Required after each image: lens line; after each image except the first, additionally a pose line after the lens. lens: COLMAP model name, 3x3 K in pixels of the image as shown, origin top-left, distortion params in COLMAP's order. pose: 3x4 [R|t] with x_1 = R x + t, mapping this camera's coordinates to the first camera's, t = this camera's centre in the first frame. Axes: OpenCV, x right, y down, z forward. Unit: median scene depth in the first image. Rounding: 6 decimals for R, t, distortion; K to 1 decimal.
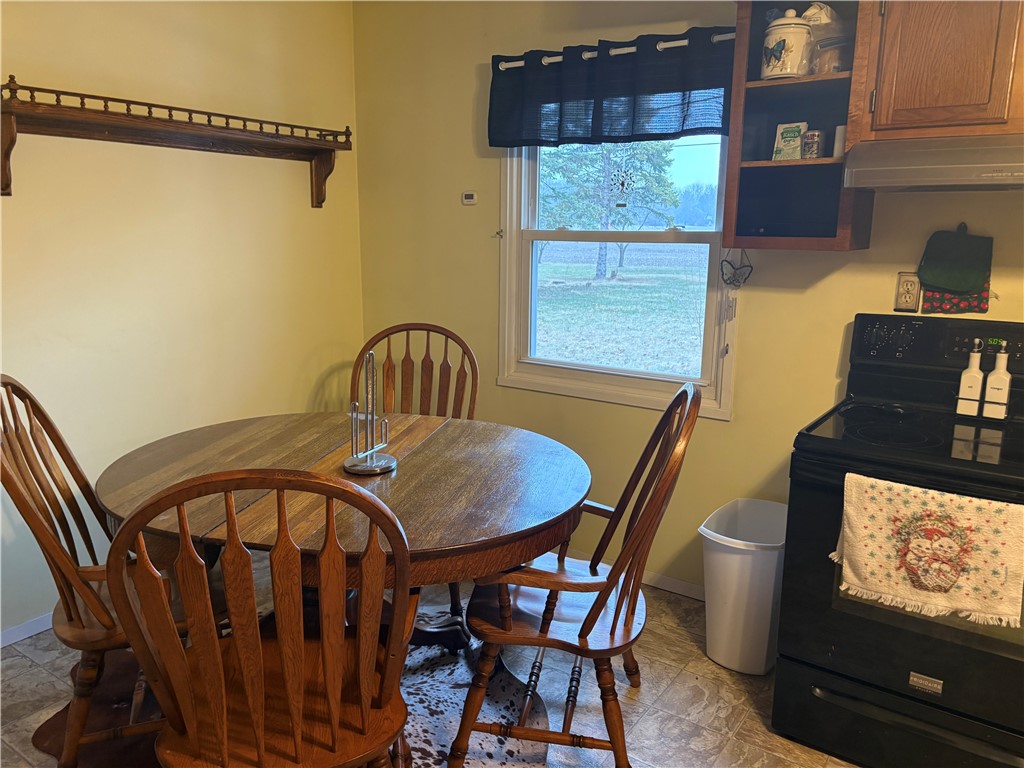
lens RADIAL K [[781.5, 0, 515.9], [0, 781.5, 382.2], [0, 0, 1]] dist [0.008644, 0.001542]
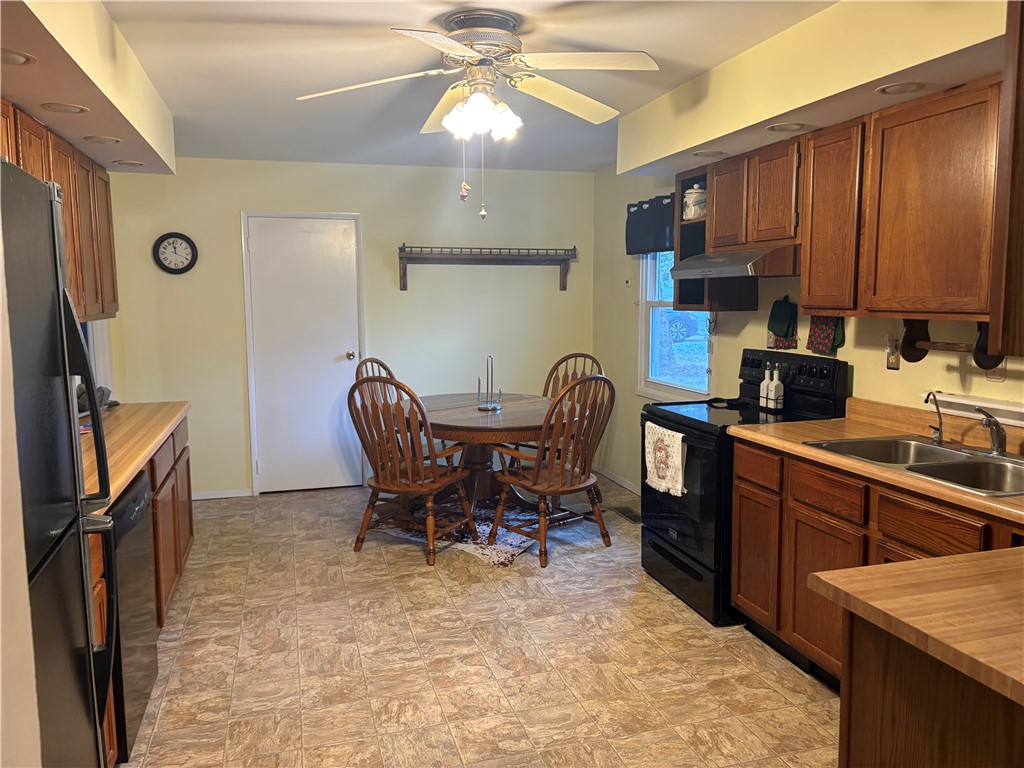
lens RADIAL K [[781.5, 0, 509.2], [0, 781.5, 384.0], [0, 0, 1]] dist [0.008644, 0.001542]
pose [[0.772458, 0.056664, -0.632533, 1.394854], [-0.112259, 0.992510, -0.048180, 0.156833], [0.625066, 0.108224, 0.773033, -0.761975]]
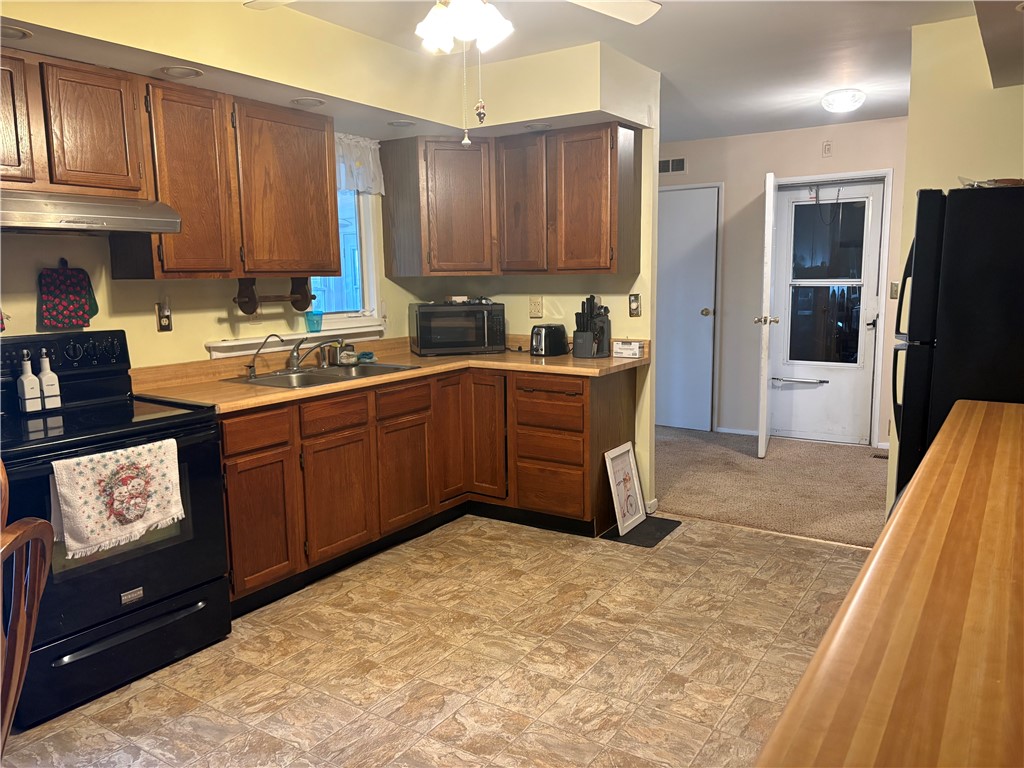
lens RADIAL K [[781.5, 0, 510.2], [0, 781.5, 387.7], [0, 0, 1]] dist [0.008644, 0.001542]
pose [[-0.025828, -0.157446, 0.987190, -0.760374], [0.212758, 0.964029, 0.159319, -0.036089], [-0.976763, 0.214148, 0.008599, 0.277606]]
